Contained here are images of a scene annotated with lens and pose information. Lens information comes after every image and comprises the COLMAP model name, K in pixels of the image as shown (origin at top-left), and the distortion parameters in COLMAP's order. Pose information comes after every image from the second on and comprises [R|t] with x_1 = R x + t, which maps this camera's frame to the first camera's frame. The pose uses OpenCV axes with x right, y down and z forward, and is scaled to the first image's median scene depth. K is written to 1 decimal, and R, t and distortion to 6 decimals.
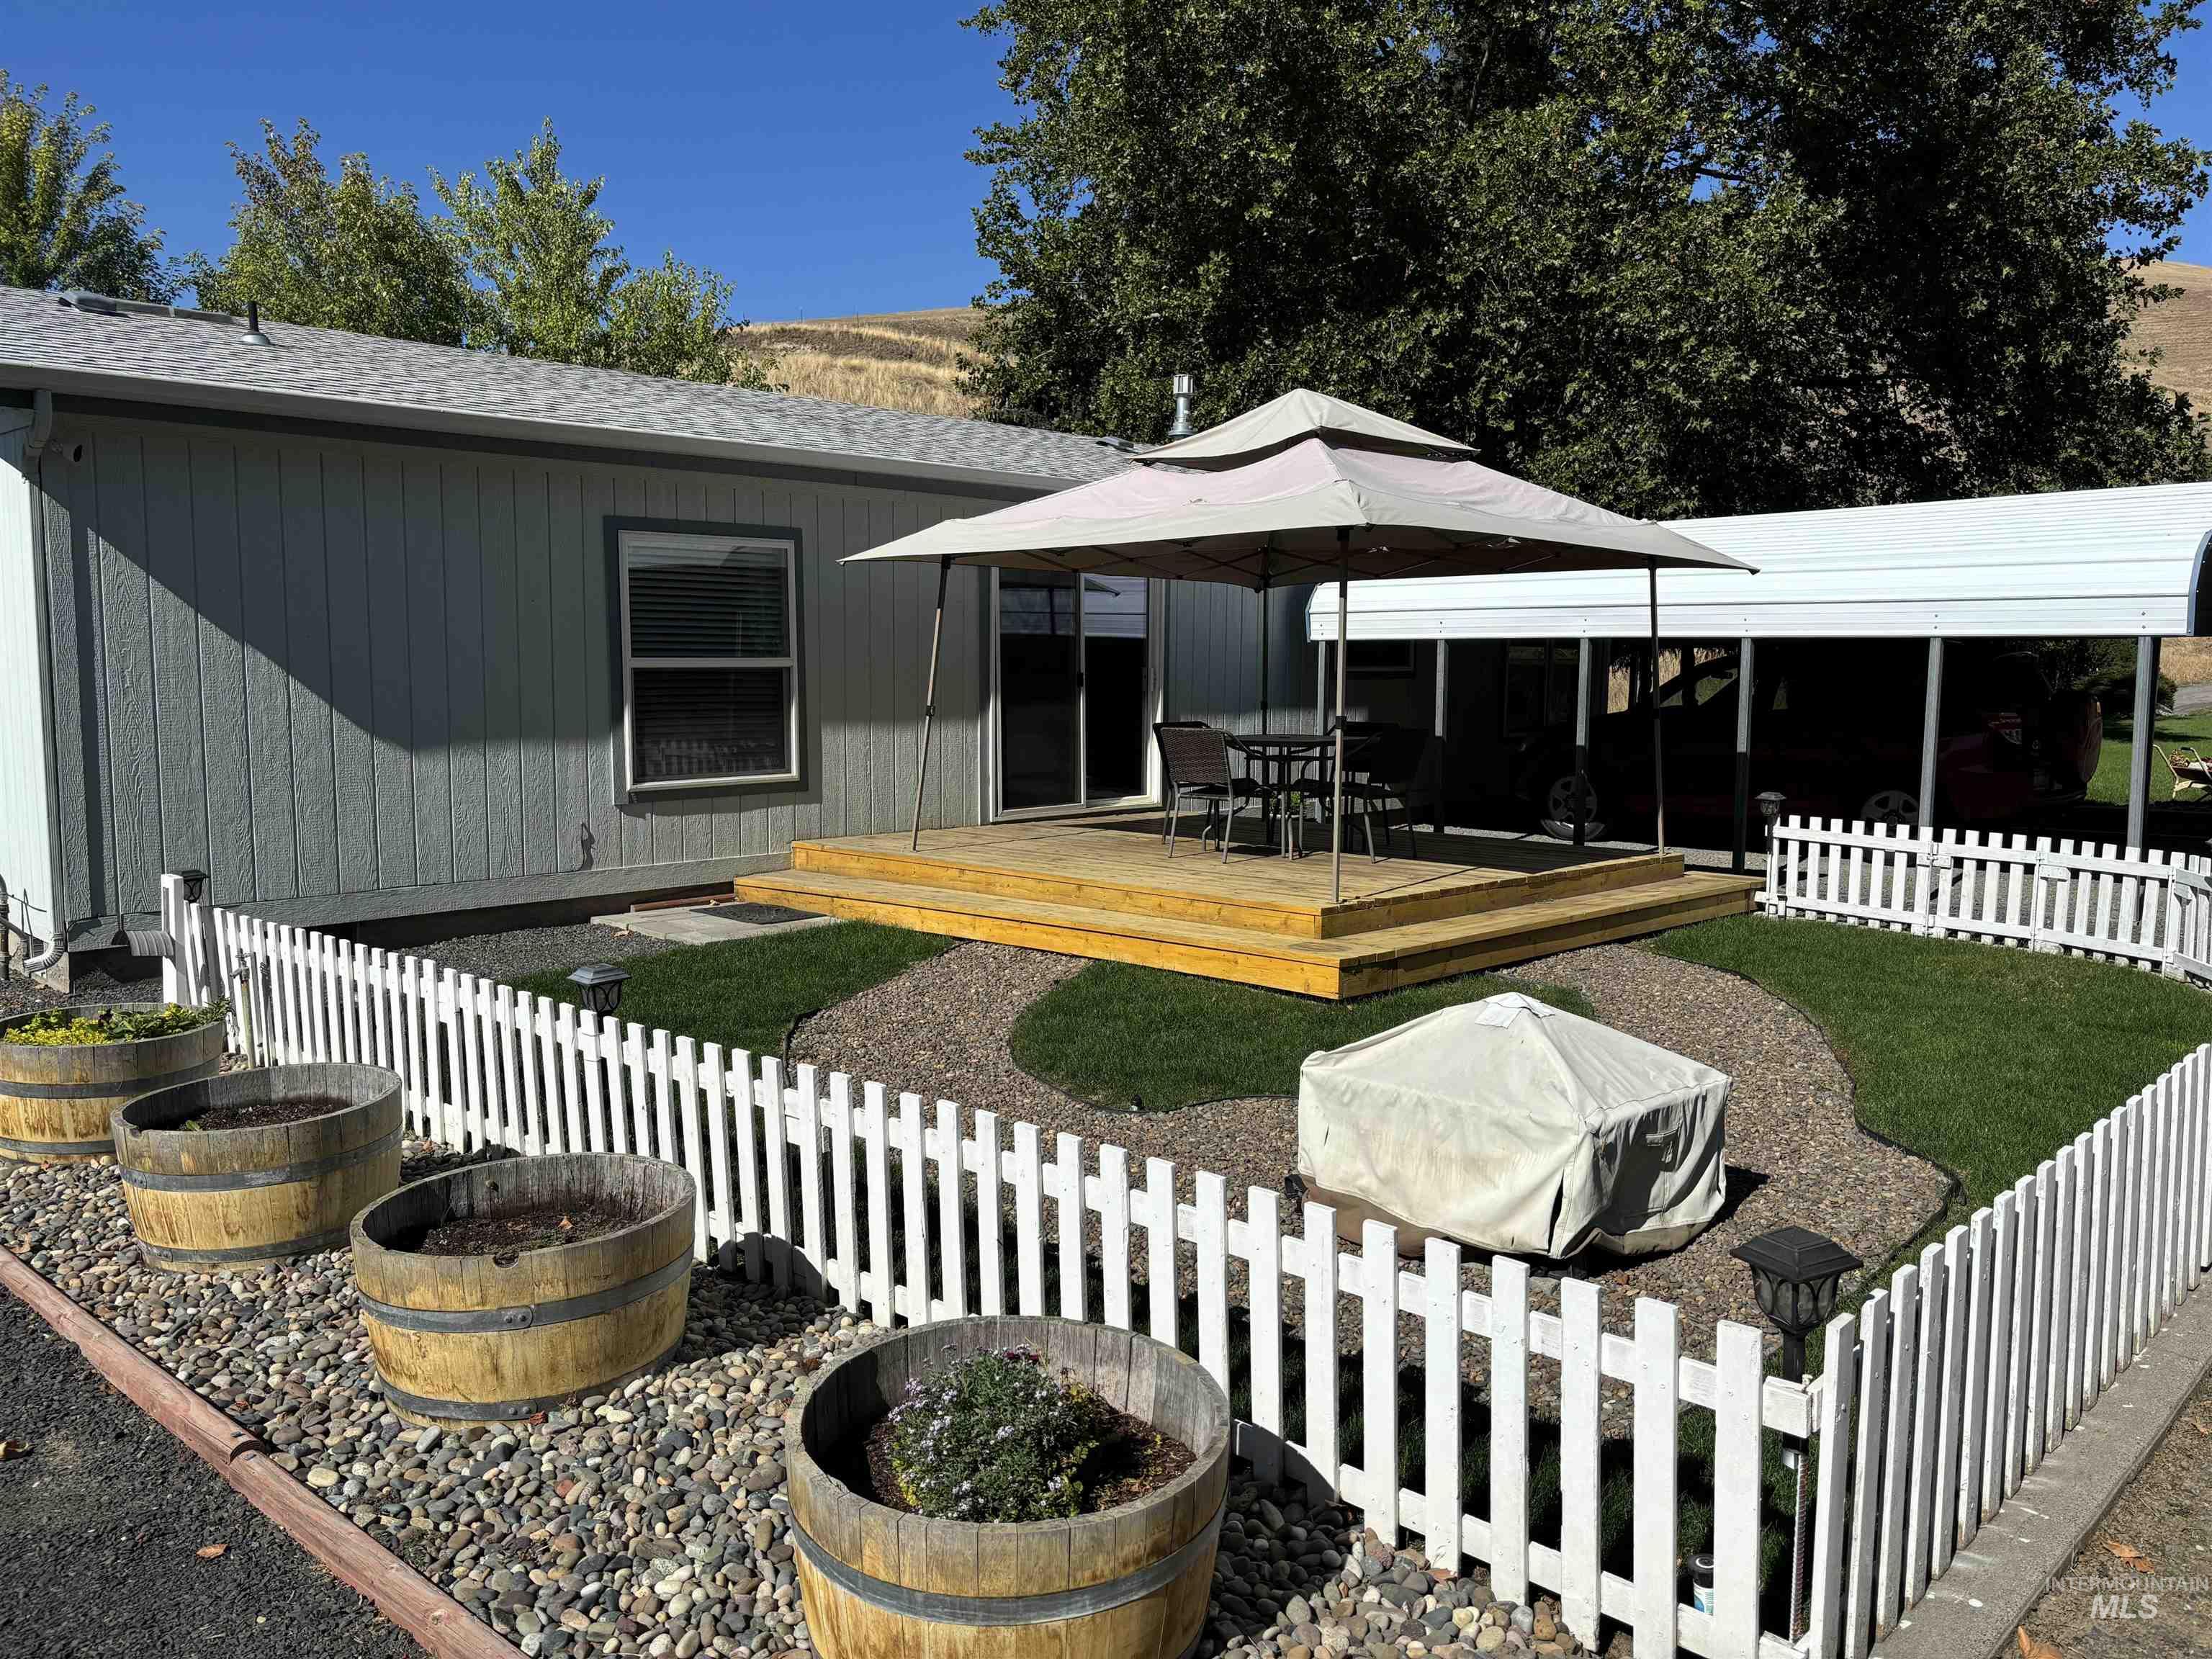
lens RADIAL K [[1690.8, 0, 1106.0], [0, 1690.8, 829.5], [0, 0, 1]] dist [0.058552, -0.068059]
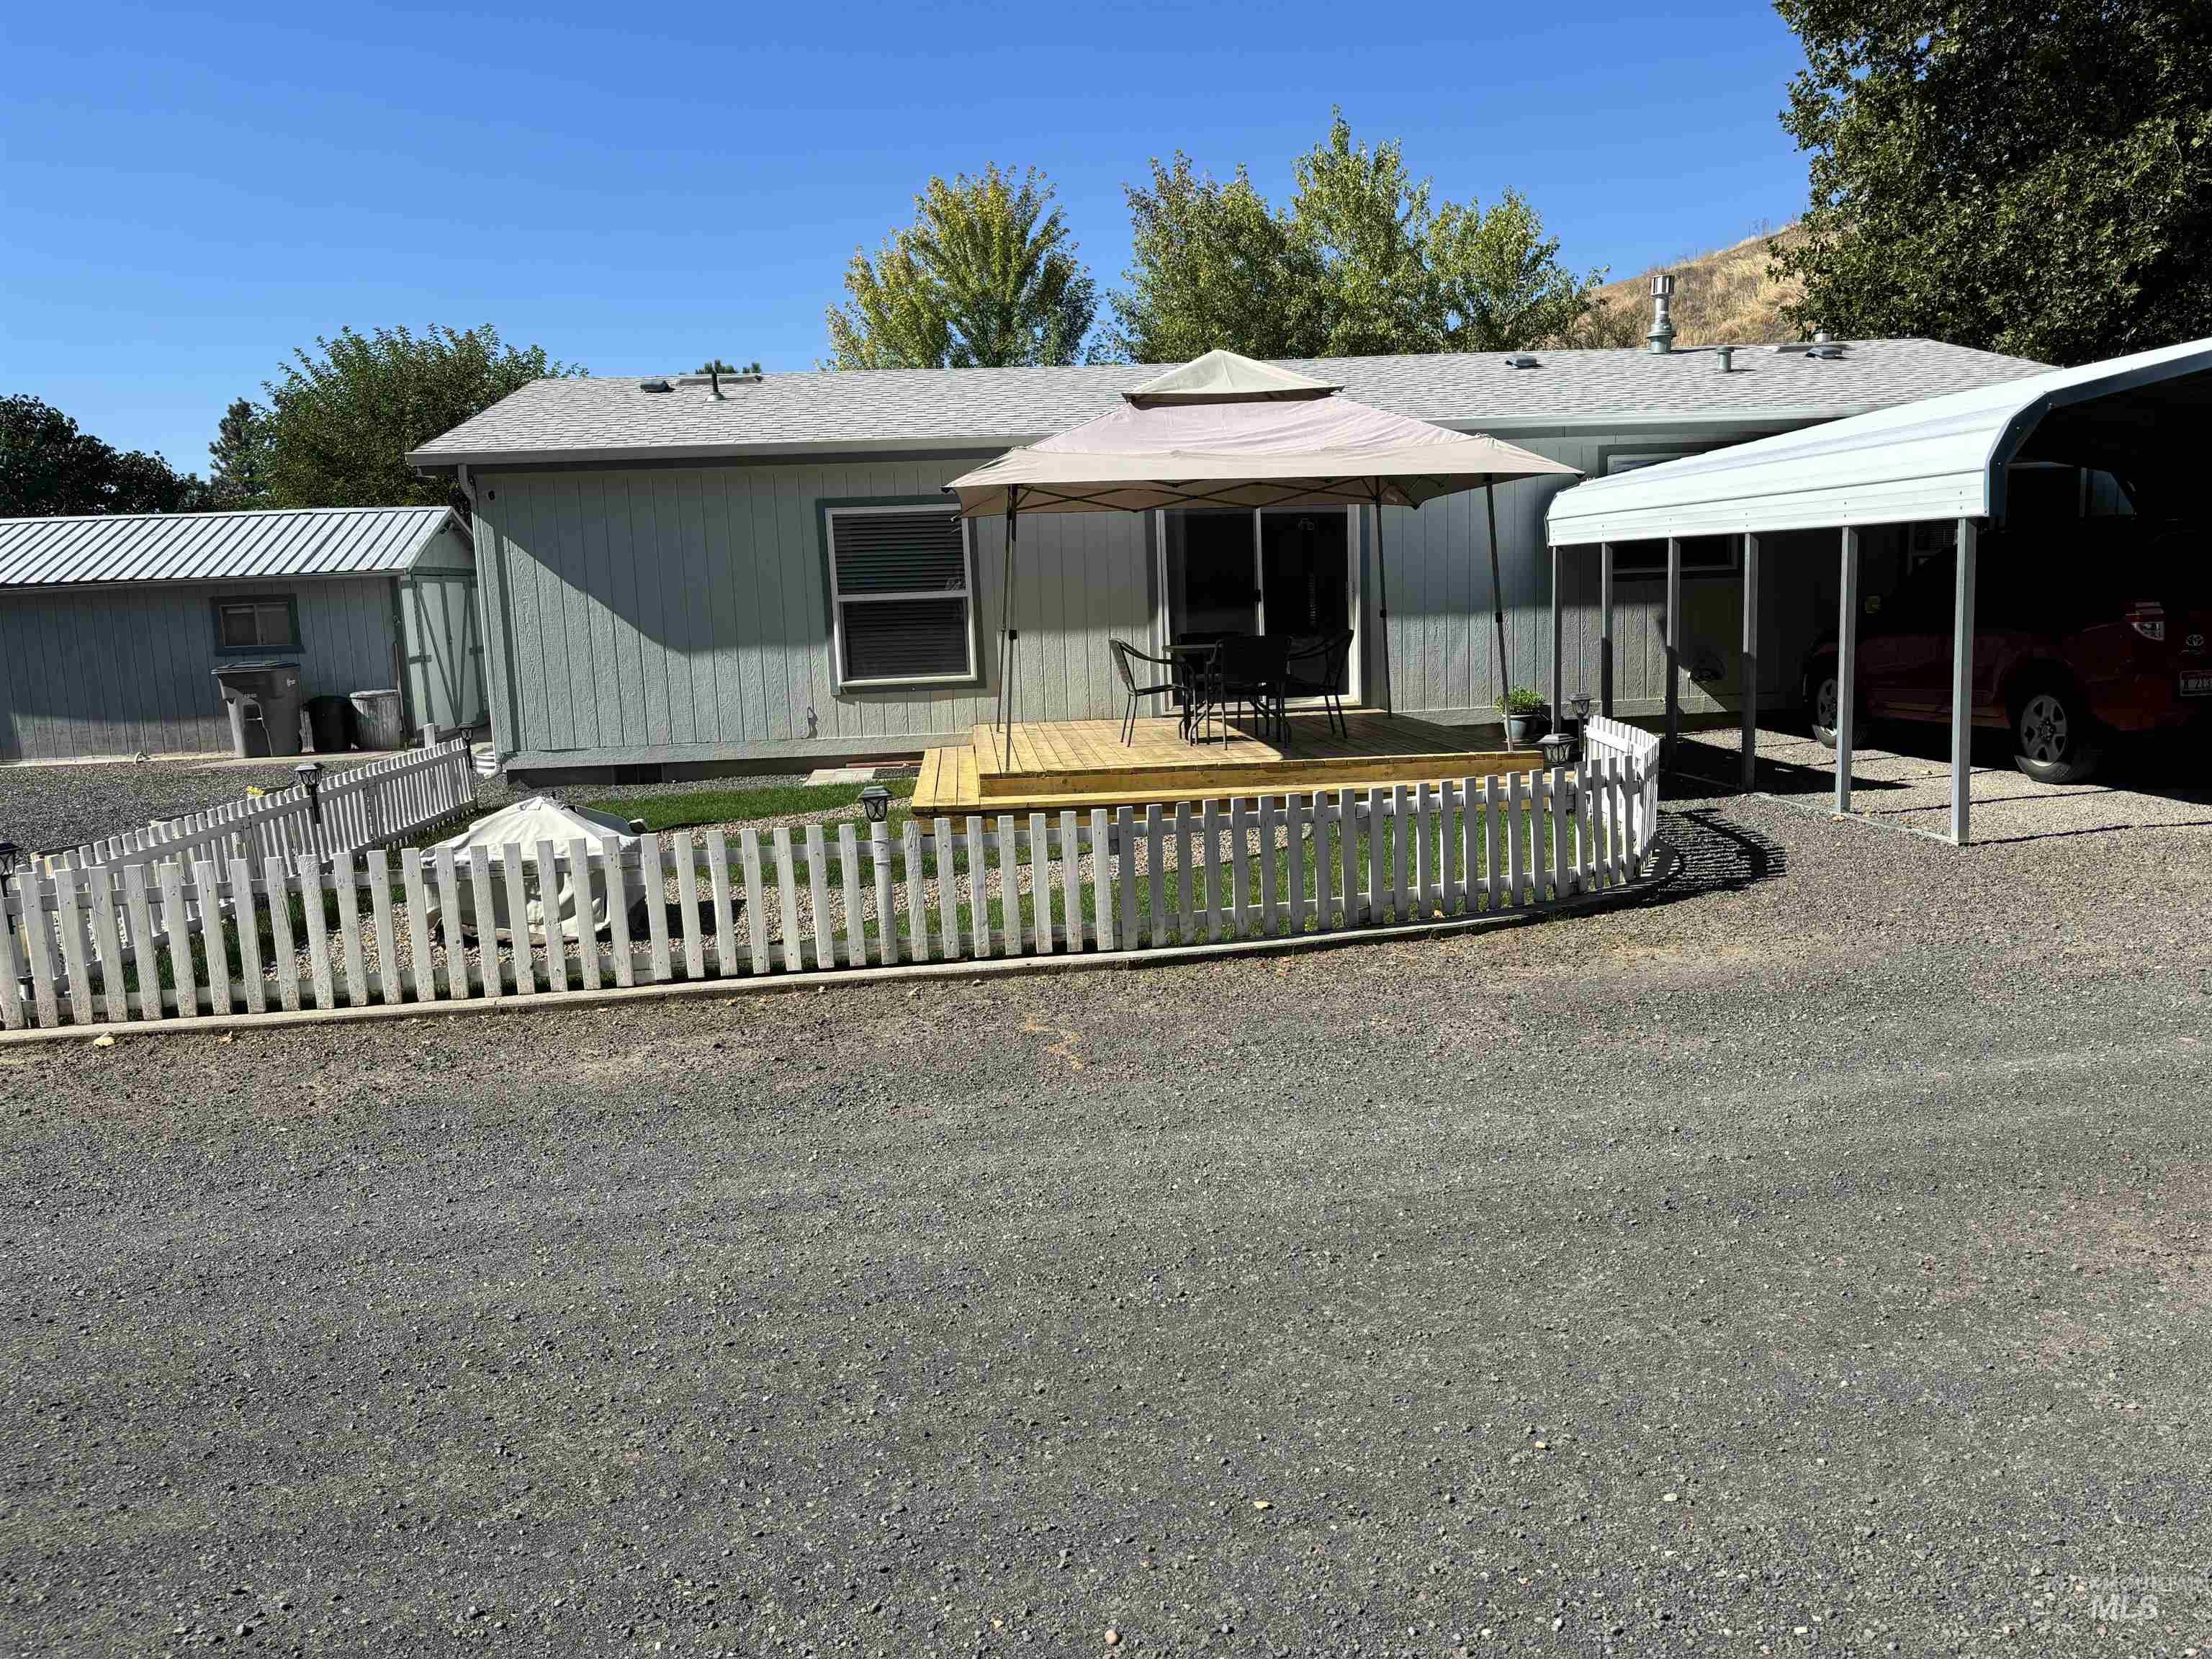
lens RADIAL K [[1690.8, 0, 1106.0], [0, 1690.8, 829.5], [0, 0, 1]] dist [0.058552, -0.068059]
pose [[0.740442, 0.063717, -0.669093, 0.830676], [-0.024972, 0.997417, 0.067348, -0.002878], [0.671656, -0.033159, 0.740121, 0.065169]]
